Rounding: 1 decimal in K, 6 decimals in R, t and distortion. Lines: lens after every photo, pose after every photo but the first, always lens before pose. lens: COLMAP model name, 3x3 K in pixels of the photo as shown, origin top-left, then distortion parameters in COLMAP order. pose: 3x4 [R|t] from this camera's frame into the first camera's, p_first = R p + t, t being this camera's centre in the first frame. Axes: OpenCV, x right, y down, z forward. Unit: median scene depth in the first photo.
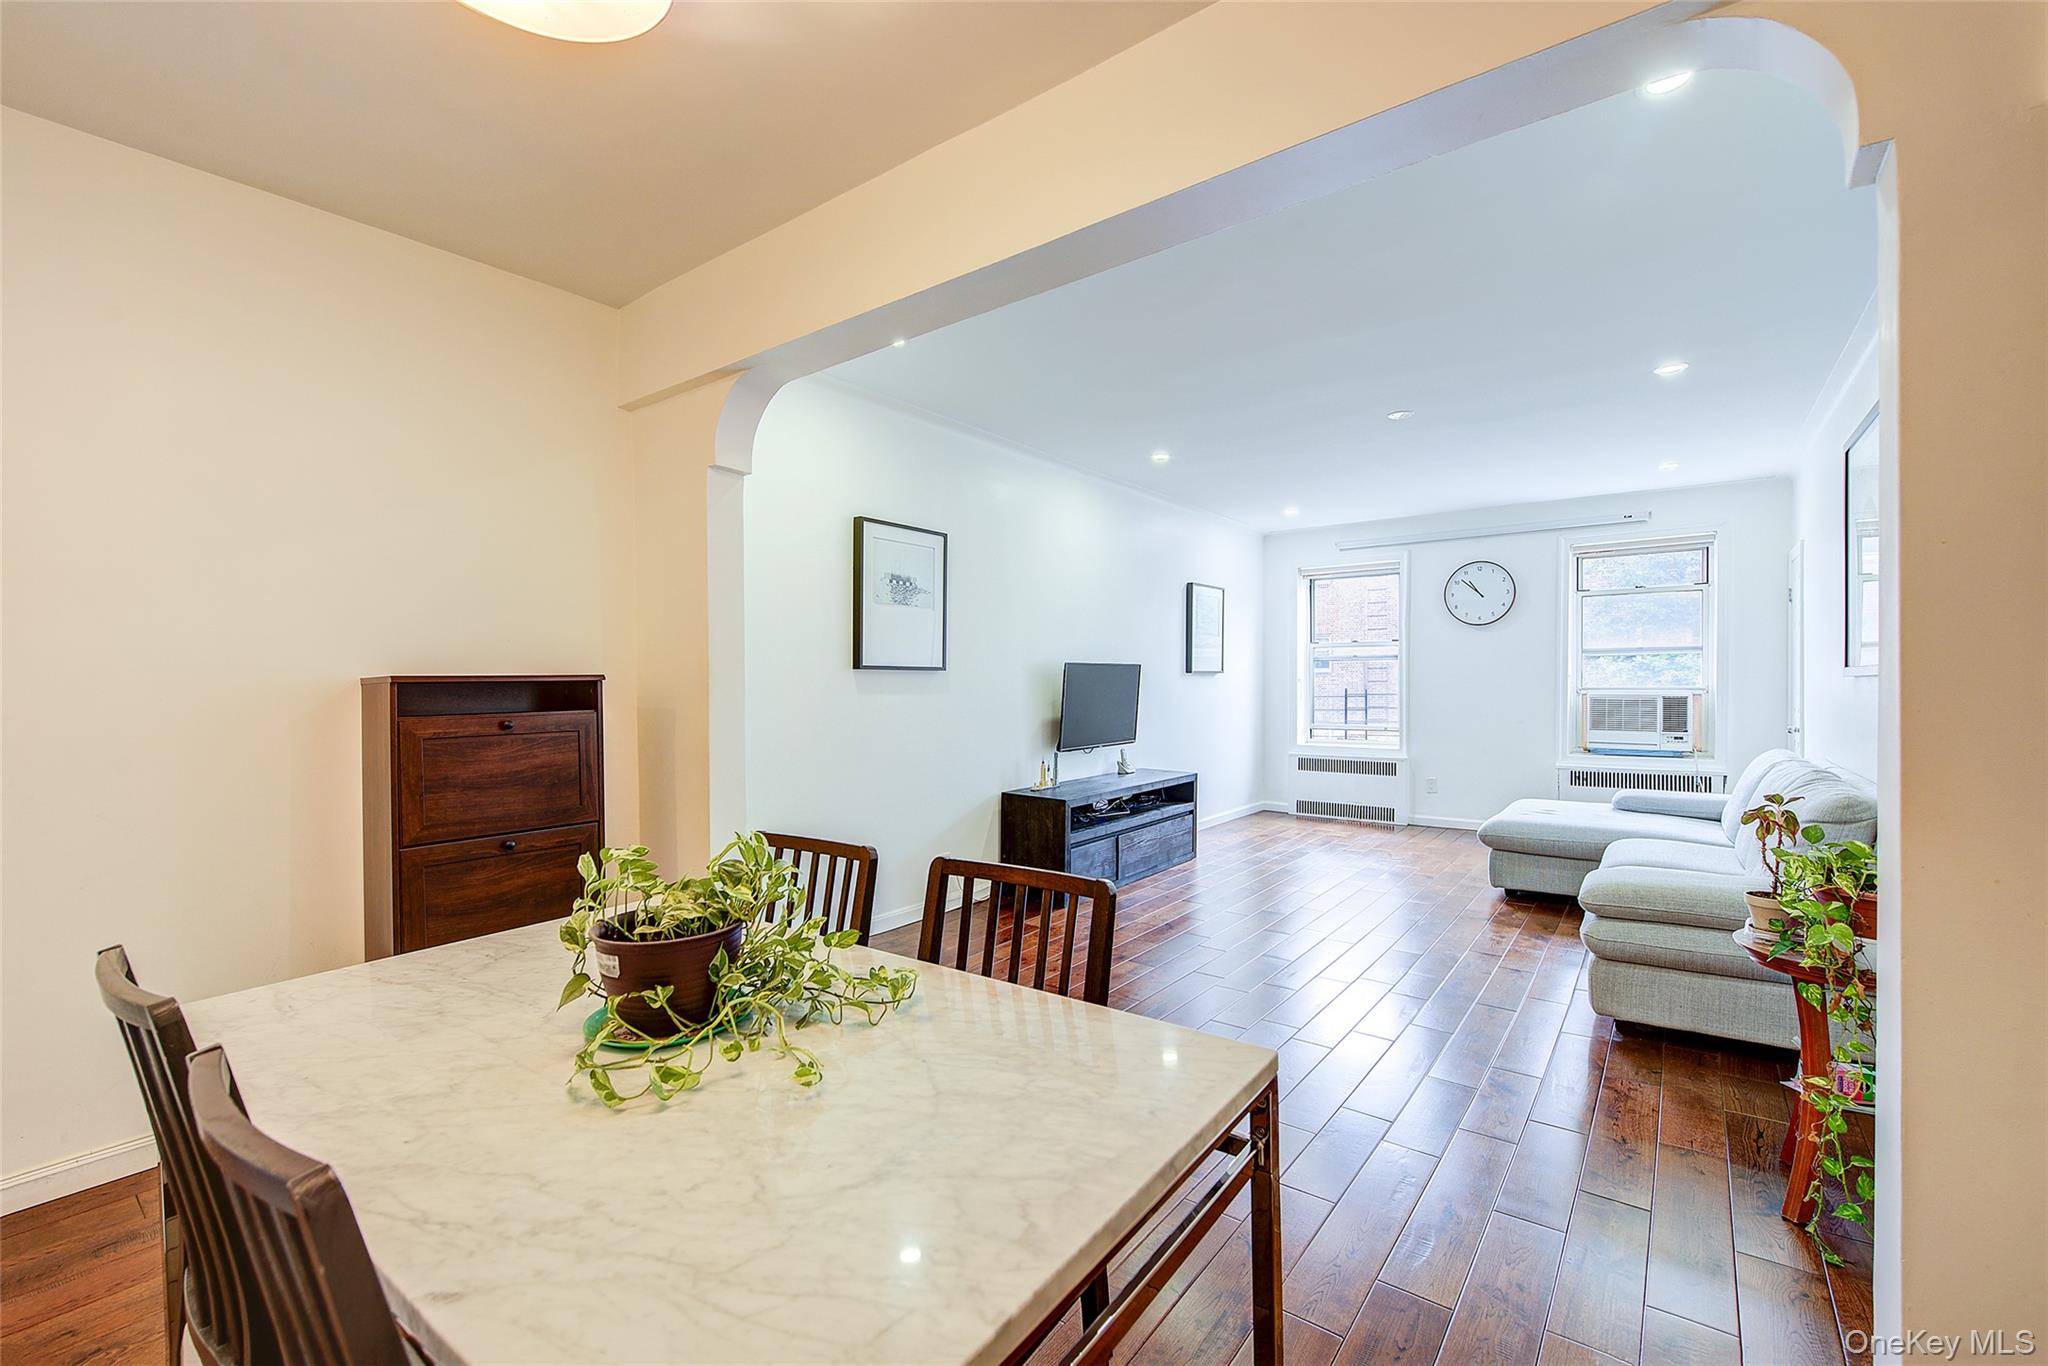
lens RADIAL K [[862.2, 0, 1006.9], [0, 862.2, 694.7], [0, 0, 1]] dist [-0.006163, -0.003553]
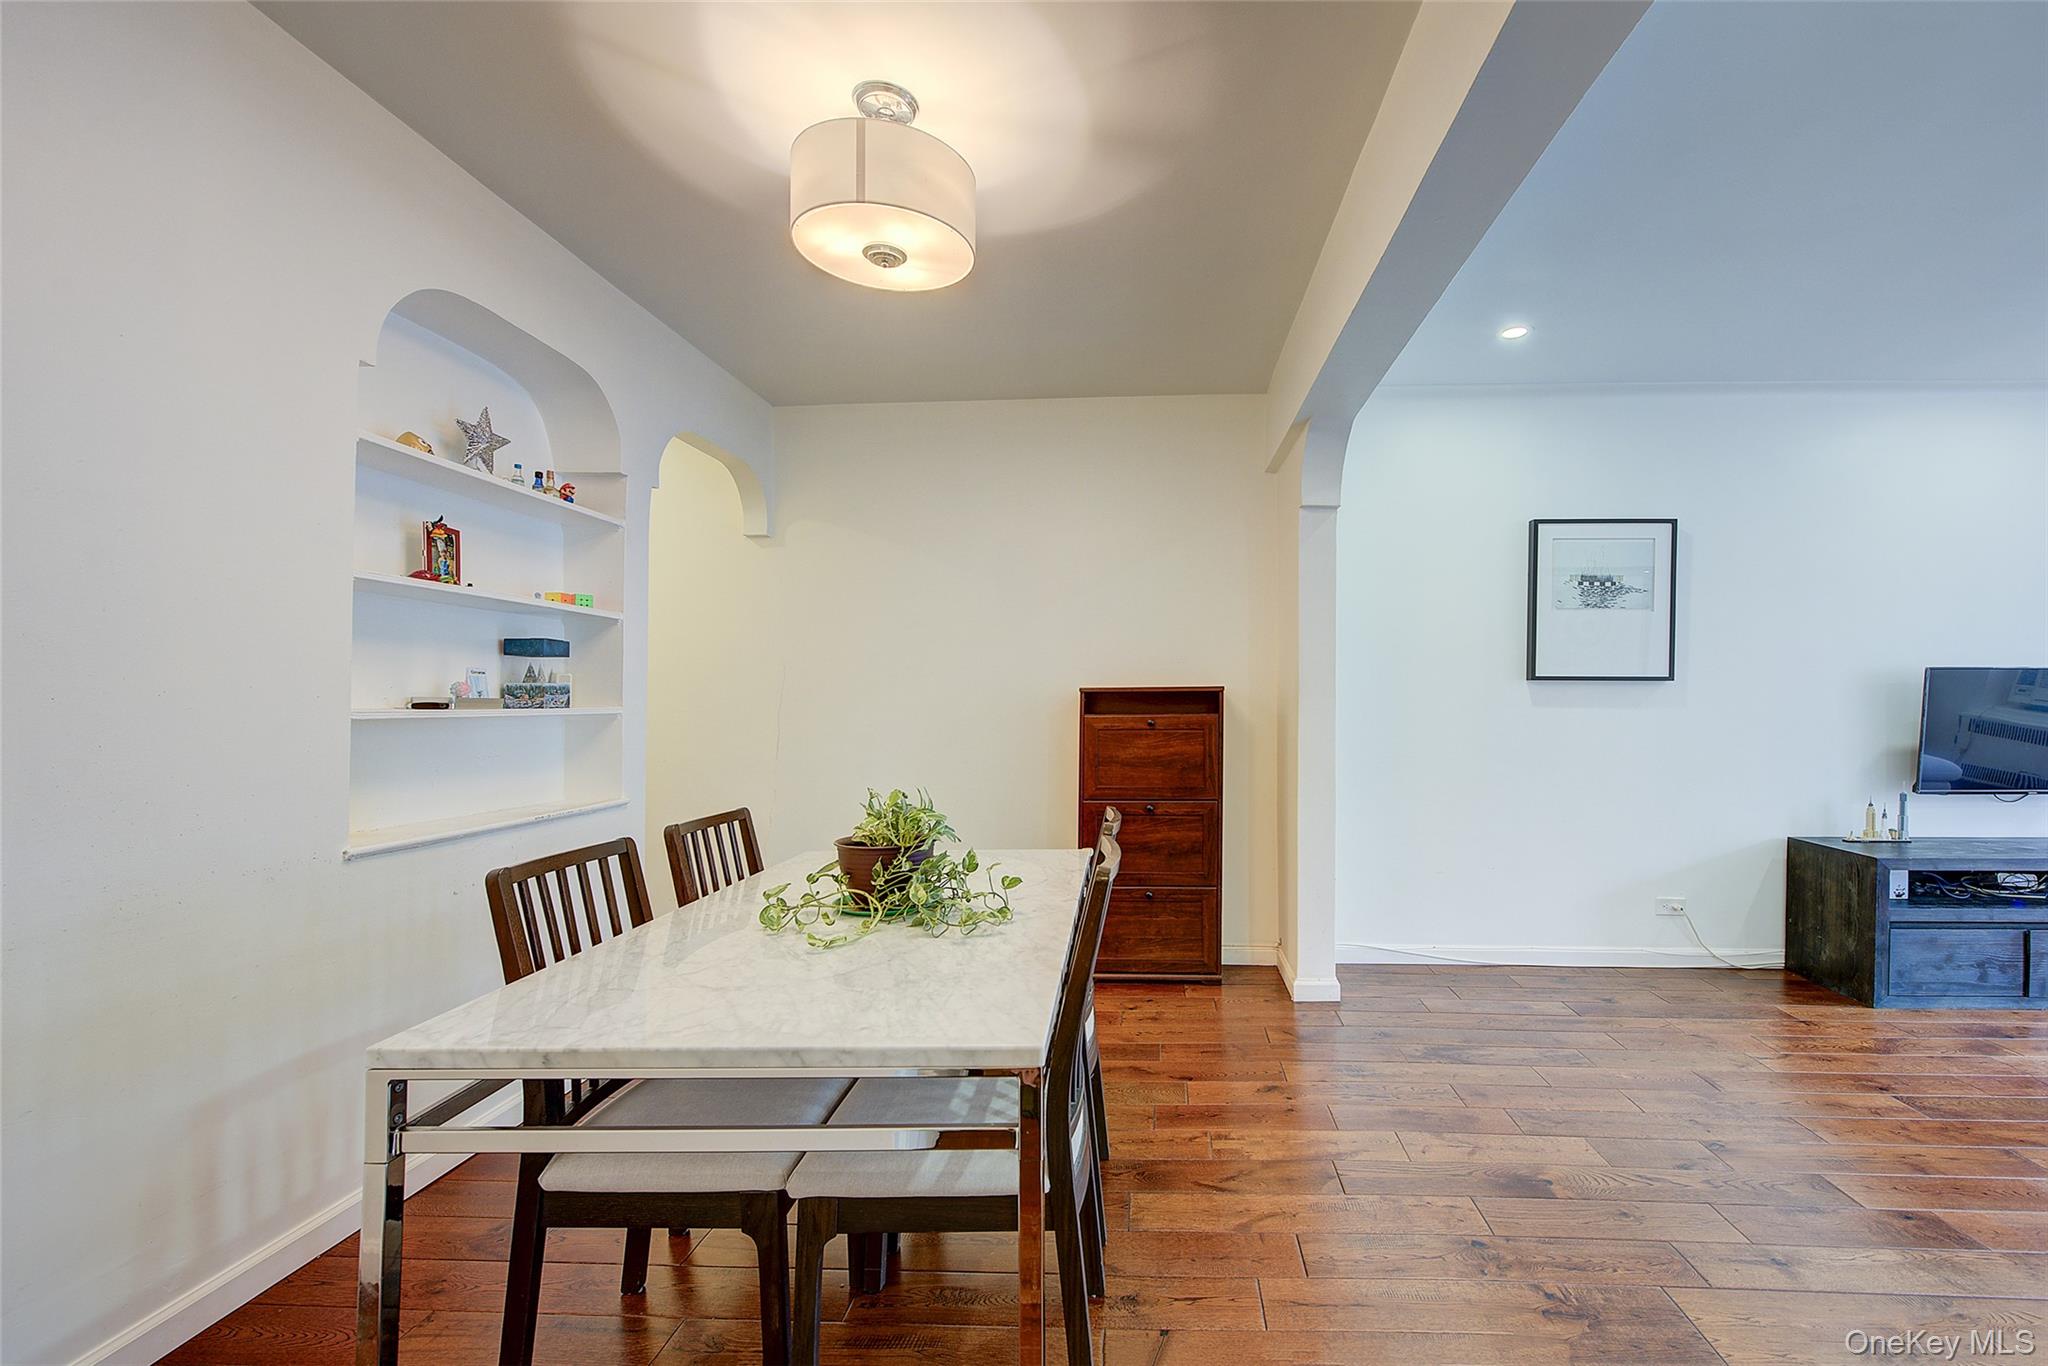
lens RADIAL K [[795.9, 0, 1112.8], [0, 795.9, 713.6], [0, 0, 1]] dist [0.001011, -0.002316]
pose [[0.563055, 0.008689, -0.826374, 0.221521], [-0.011903, 0.999926, 0.002404, 0.007853], [0.826333, 0.008483, 0.563117, 0.093347]]
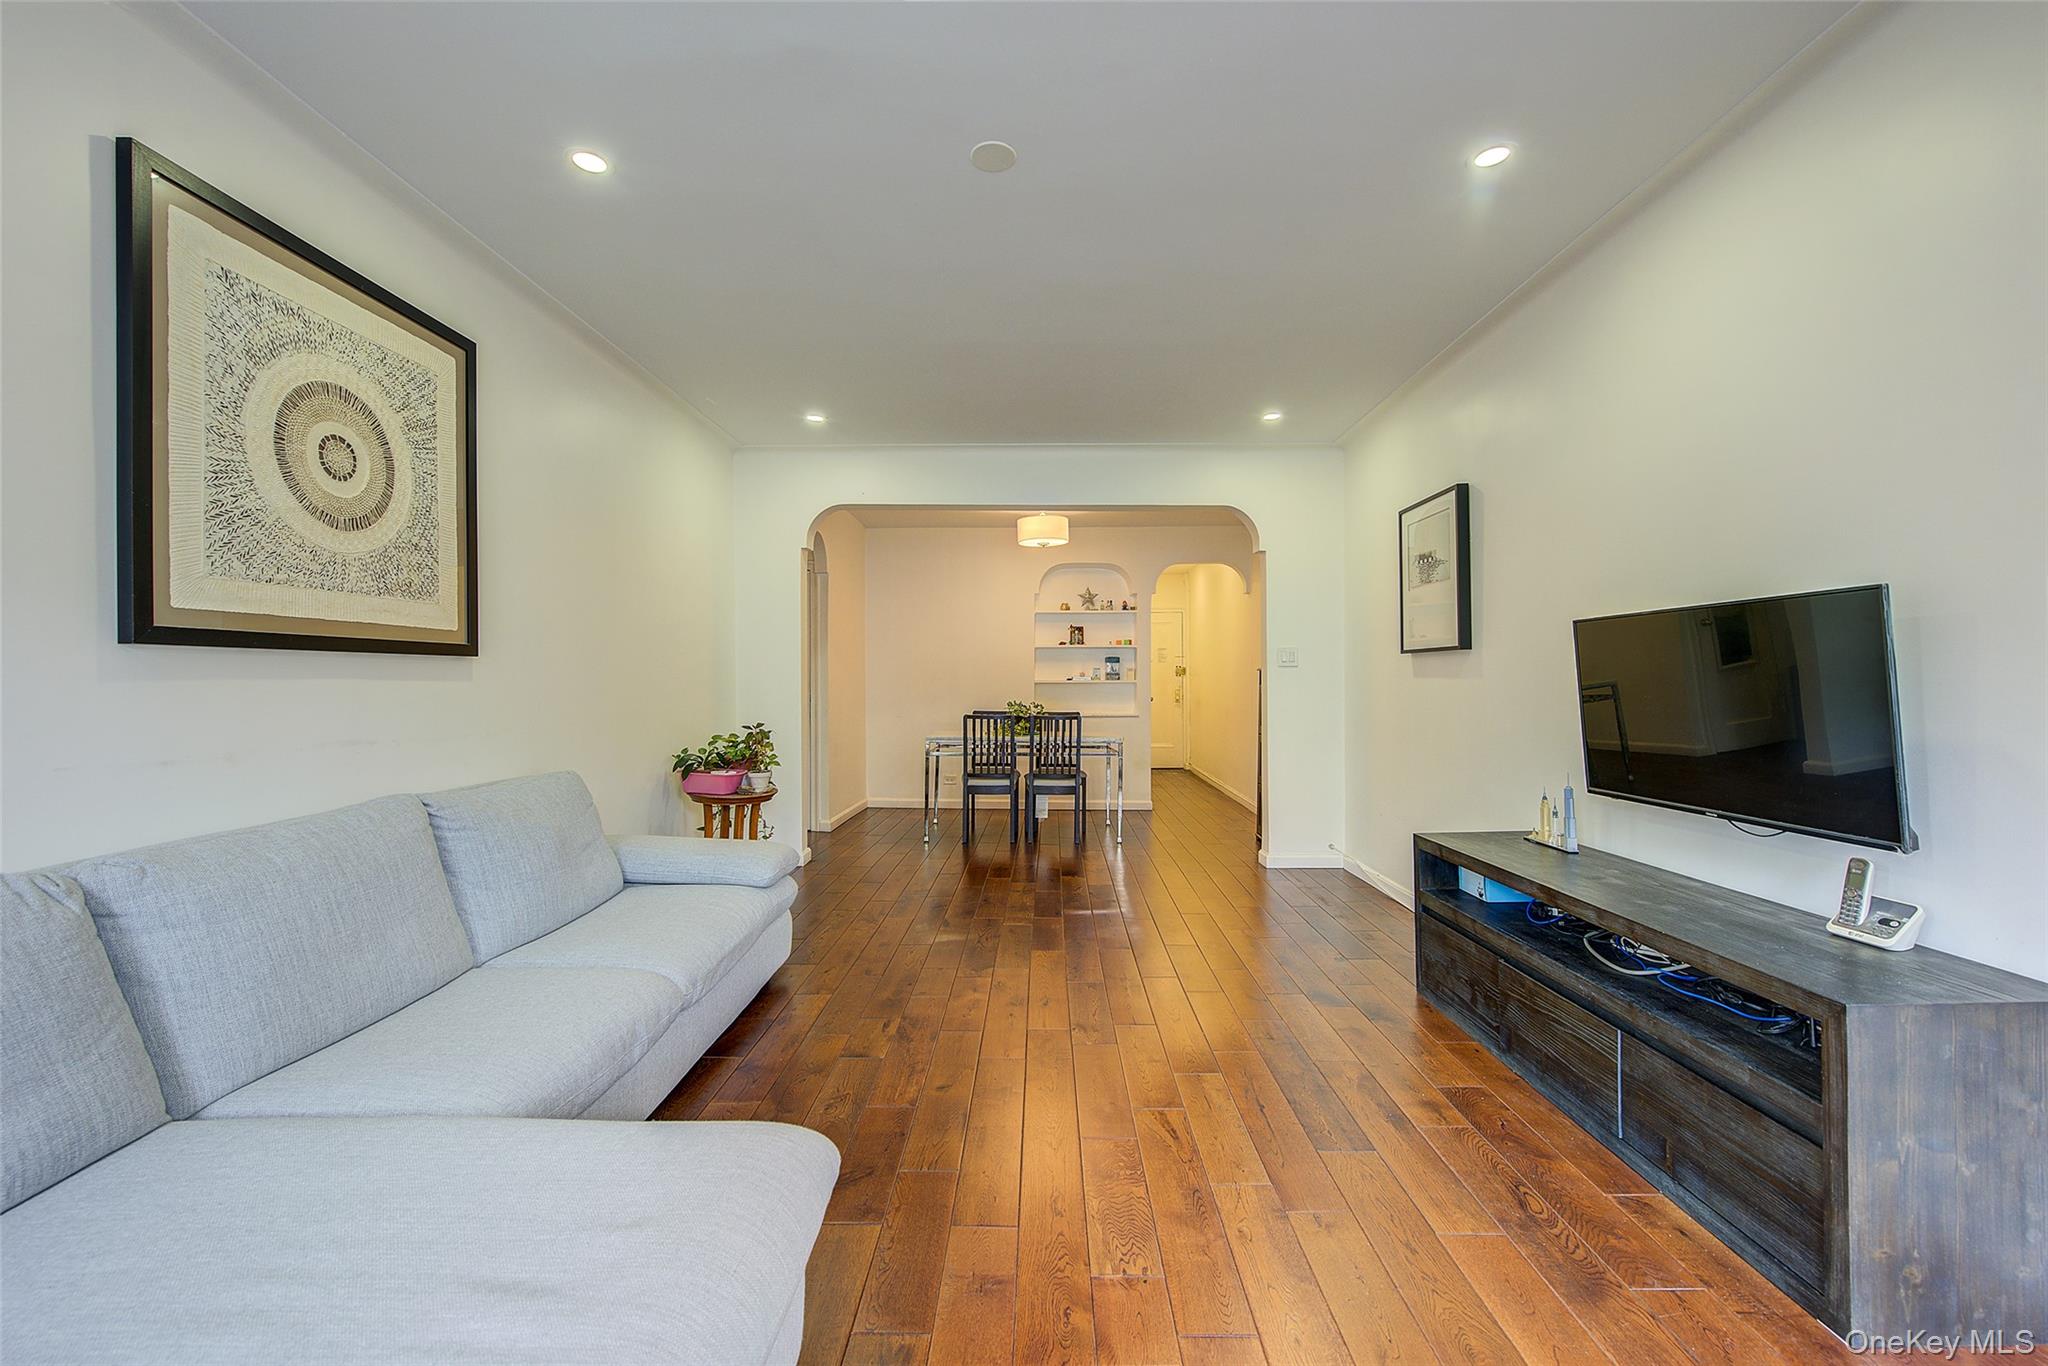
lens RADIAL K [[795.9, 0, 1016.3], [0, 795.9, 682.6], [0, 0, 1]] dist [0.001011, -0.002316]
pose [[-0.814939, 0.005843, -0.579517, 0.609087], [-0.002358, 0.999907, 0.013397, -0.004575], [0.579541, 0.012284, -0.814850, 1.166450]]
